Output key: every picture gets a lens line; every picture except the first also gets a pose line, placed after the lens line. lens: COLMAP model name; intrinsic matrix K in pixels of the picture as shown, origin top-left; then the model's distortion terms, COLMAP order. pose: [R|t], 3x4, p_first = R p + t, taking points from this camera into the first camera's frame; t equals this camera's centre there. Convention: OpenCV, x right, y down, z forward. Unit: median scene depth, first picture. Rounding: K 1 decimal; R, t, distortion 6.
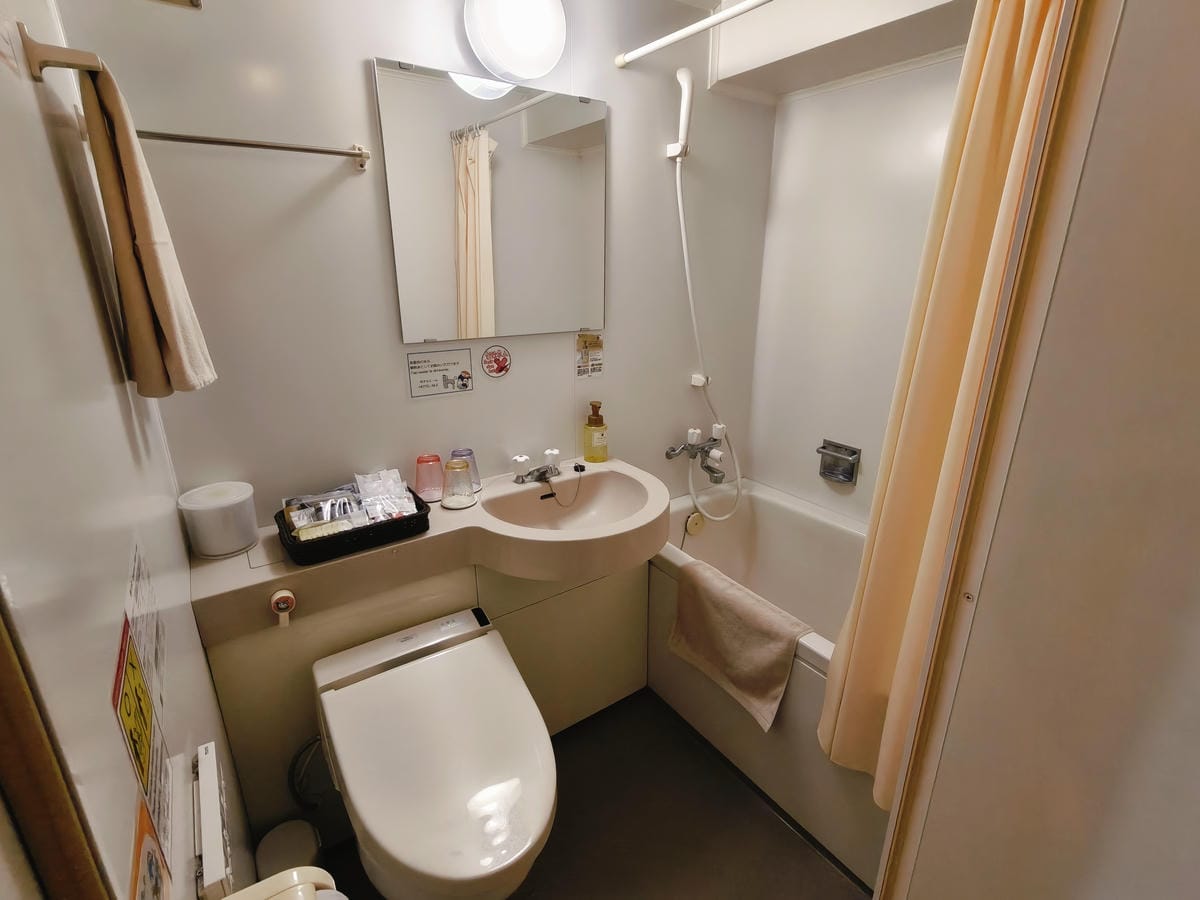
lens RADIAL K [[558.8, 0, 600.0], [0, 558.8, 450.0], [0, 0, 1]] dist [-0.000044, 0.000003]
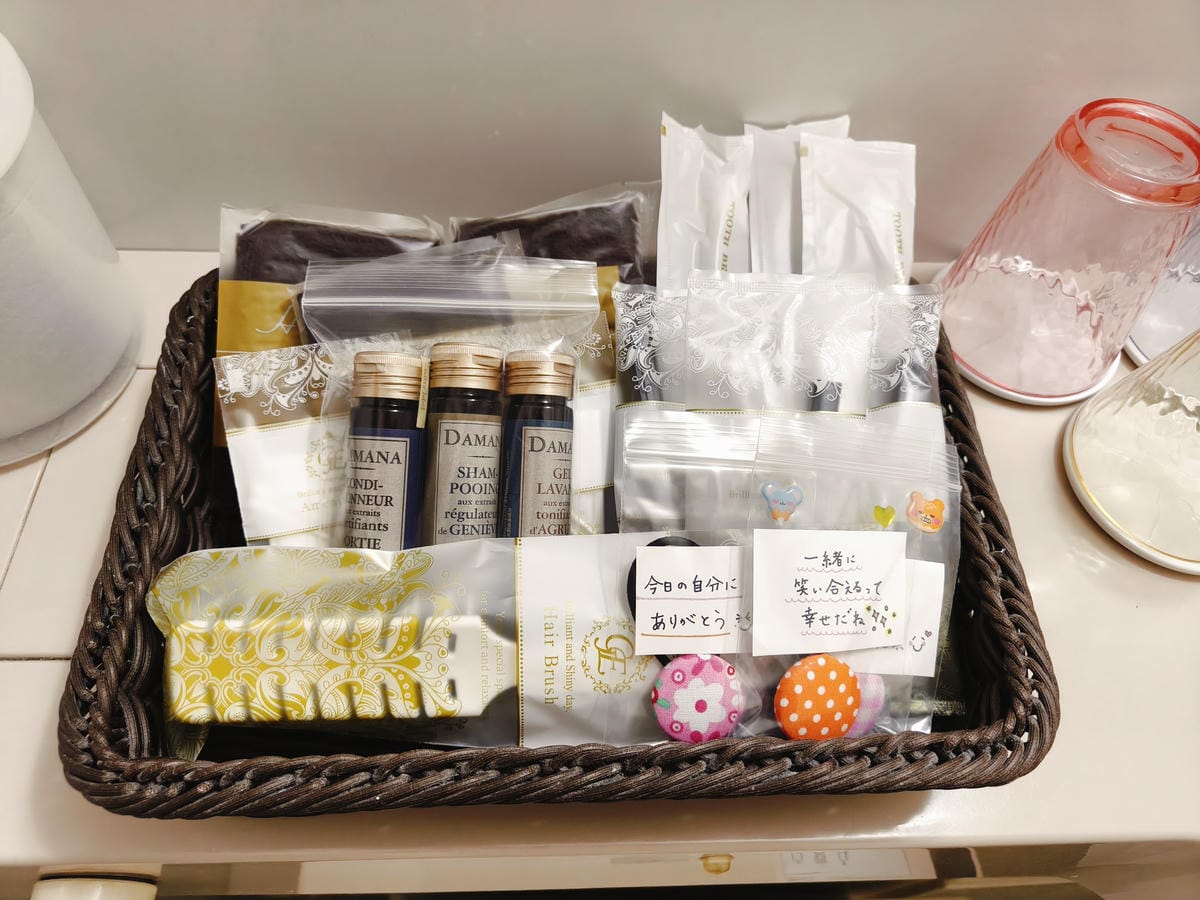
lens RADIAL K [[850.7, 0, 600.0], [0, 850.7, 450.0], [0, 0, 1]] dist [-0.018700, 0.000021]
pose [[0.832652, 0.486841, -0.263964, -0.323241], [-0.211826, 0.720378, 0.660443, -0.041696], [0.511685, -0.494004, 0.702950, 0.725504]]
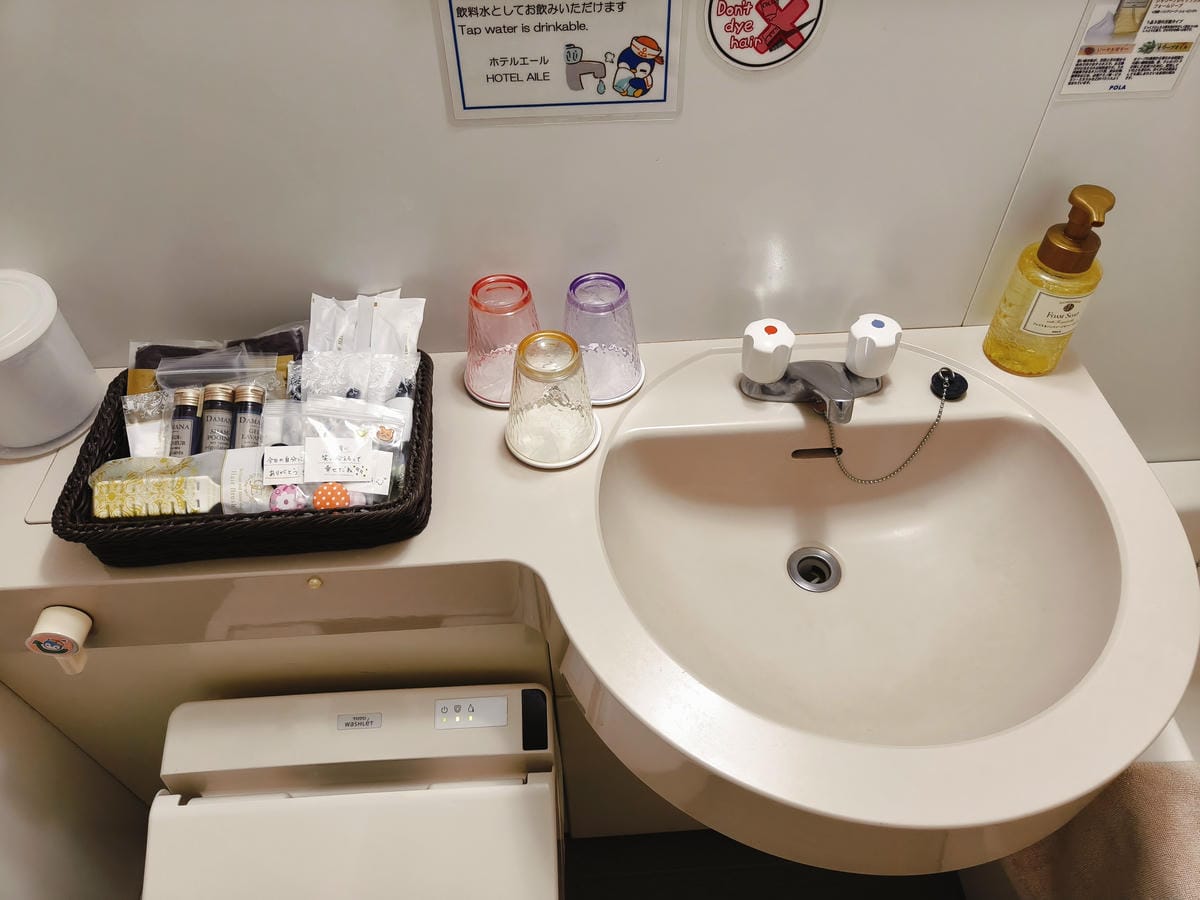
lens RADIAL K [[842.2, 0, 600.0], [0, 842.2, 450.0], [0, 0, 1]] dist [-0.000509, -0.002777]
pose [[0.851047, 0.382067, -0.360200, -0.021008], [-0.150487, 0.834673, 0.529788, -0.192363], [0.503063, -0.396669, 0.767842, 0.571903]]
